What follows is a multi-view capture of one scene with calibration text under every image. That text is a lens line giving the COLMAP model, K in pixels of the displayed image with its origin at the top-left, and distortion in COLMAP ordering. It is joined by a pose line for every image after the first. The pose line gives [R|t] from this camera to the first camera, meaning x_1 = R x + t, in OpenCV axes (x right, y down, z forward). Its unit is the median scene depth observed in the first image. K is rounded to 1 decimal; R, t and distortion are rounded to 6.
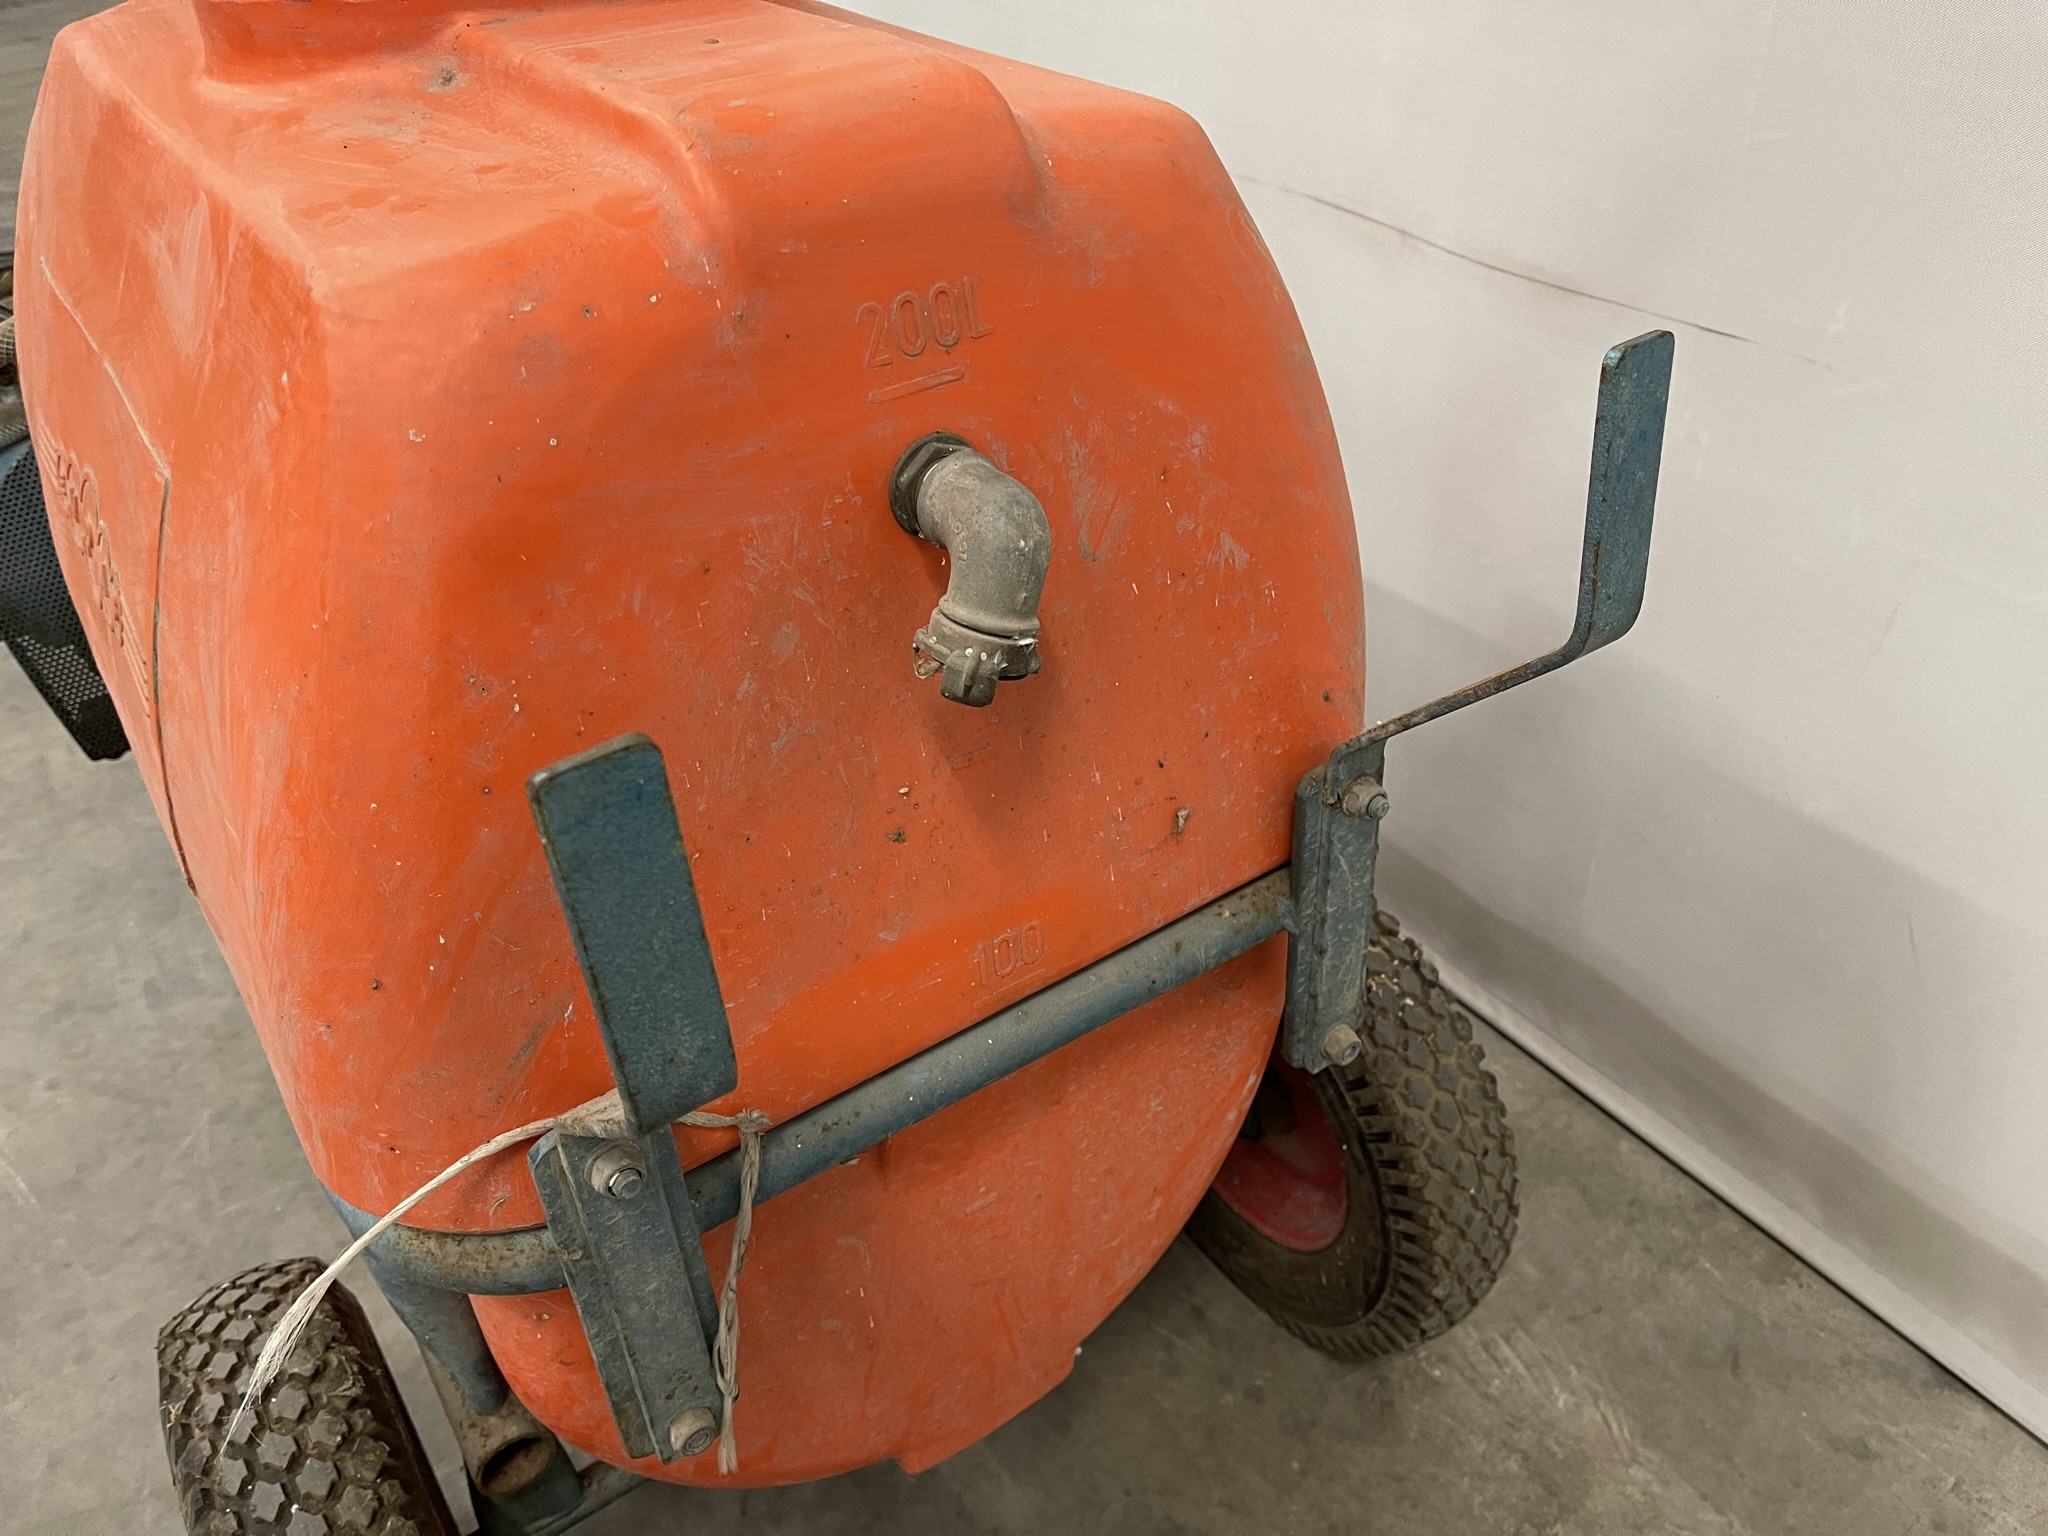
lens RADIAL K [[1536.1, 0, 1032.9], [0, 1536.1, 786.7], [0, 0, 1]] dist [0.048904, -0.057781]
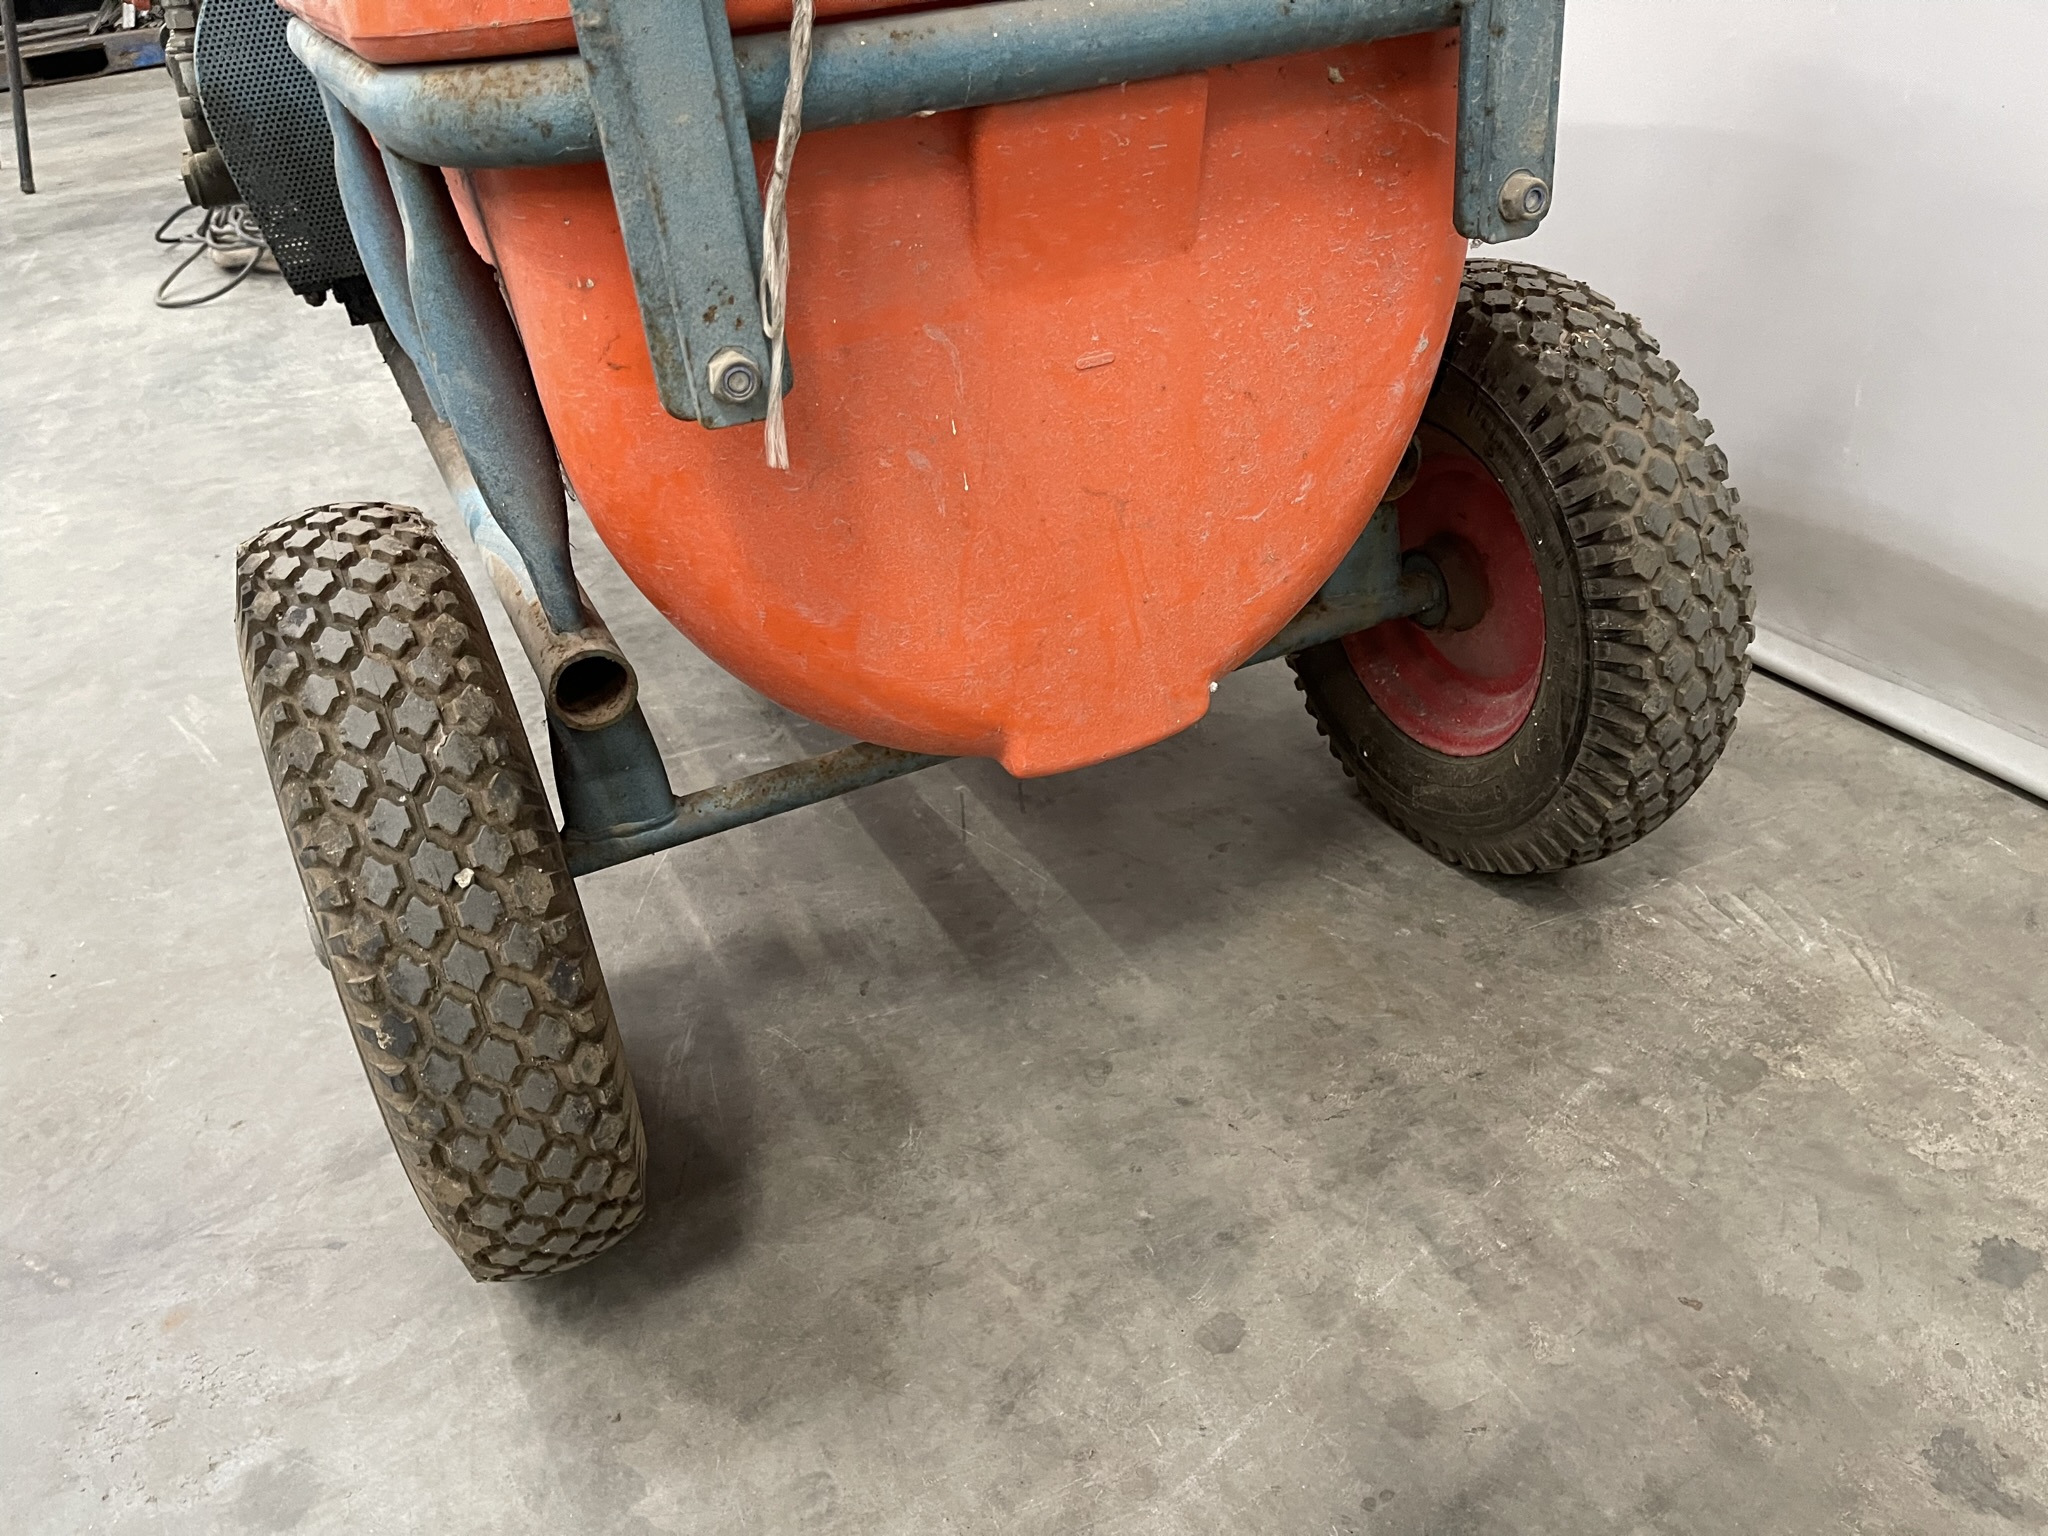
lens RADIAL K [[1534.7, 0, 1033.8], [0, 1534.7, 765.3], [0, 0, 1]] dist [0.062114, -0.071323]
pose [[0.987167, 0.034227, -0.155980, 0.055067], [-0.045132, 0.996738, -0.066913, 0.394425], [0.153181, 0.073094, 0.985491, 0.096185]]
